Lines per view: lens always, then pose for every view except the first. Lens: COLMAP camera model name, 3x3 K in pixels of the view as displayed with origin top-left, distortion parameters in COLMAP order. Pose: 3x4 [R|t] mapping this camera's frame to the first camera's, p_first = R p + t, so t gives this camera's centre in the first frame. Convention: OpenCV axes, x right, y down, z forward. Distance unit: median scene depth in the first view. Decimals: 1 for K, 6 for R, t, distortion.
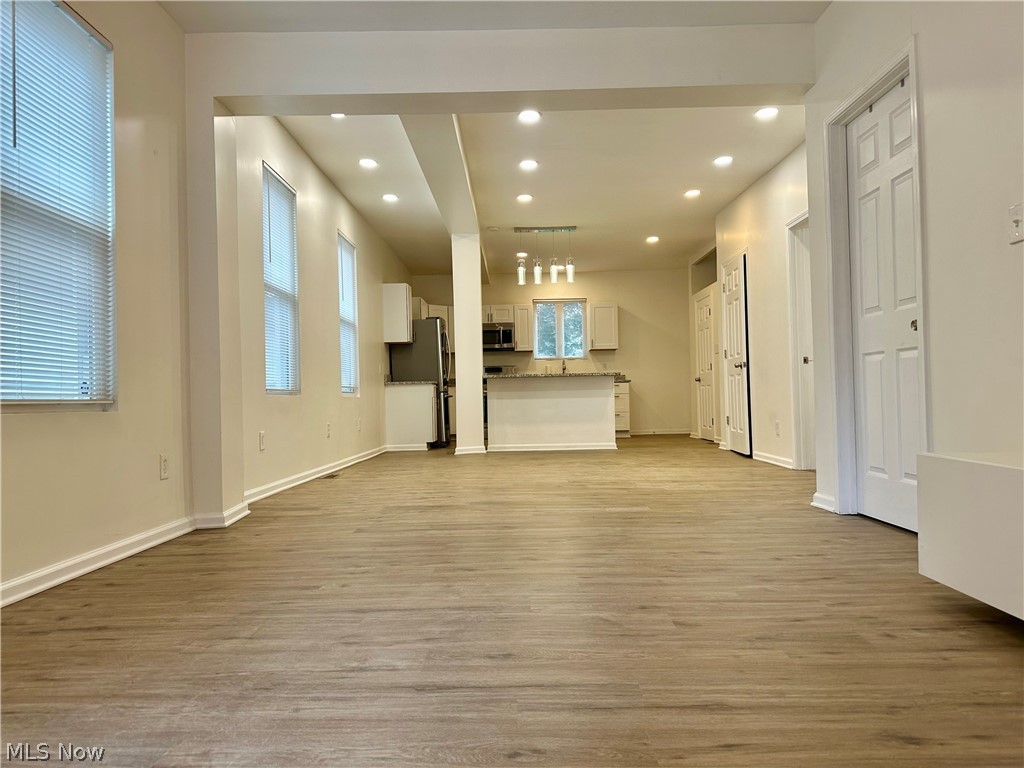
lens RADIAL K [[719.0, 0, 512.3], [0, 719.0, 379.6], [0, 0, 1]] dist [0.113393, -0.166363]
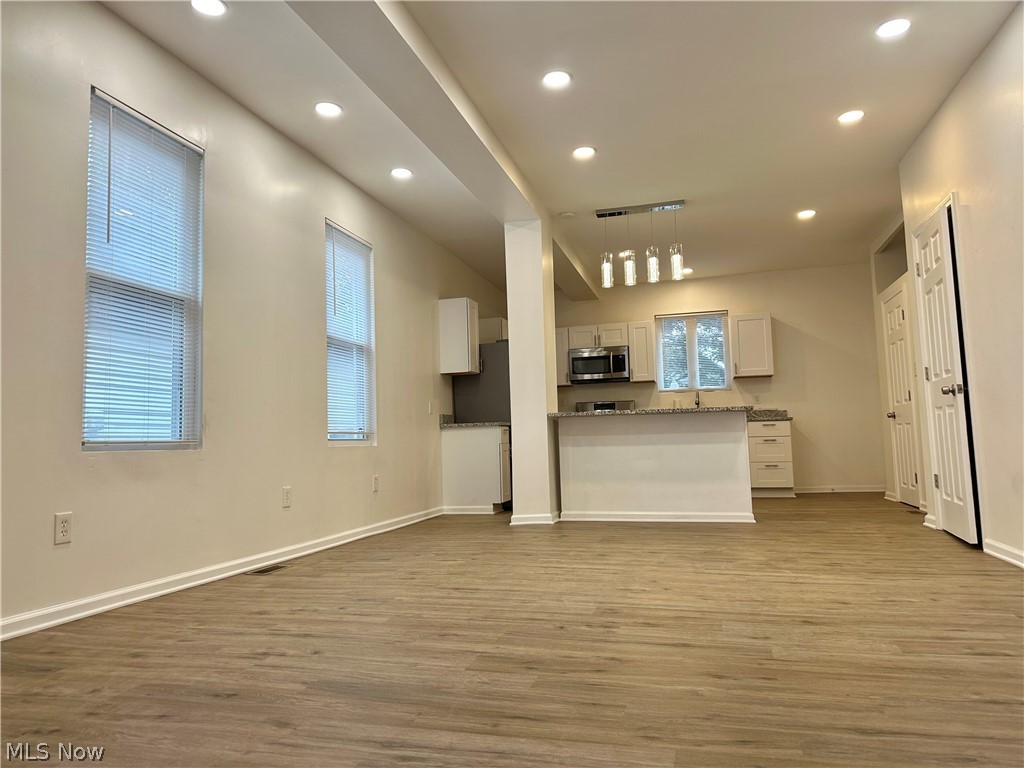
lens RADIAL K [[712.1, 0, 507.4], [0, 712.1, 371.6], [0, 0, 1]] dist [0.060063, -0.089543]
pose [[0.964104, -0.031730, -0.263624, 0.098493], [0.014406, 0.997623, -0.067389, -0.000540], [0.265135, 0.061172, 0.962269, 0.278685]]
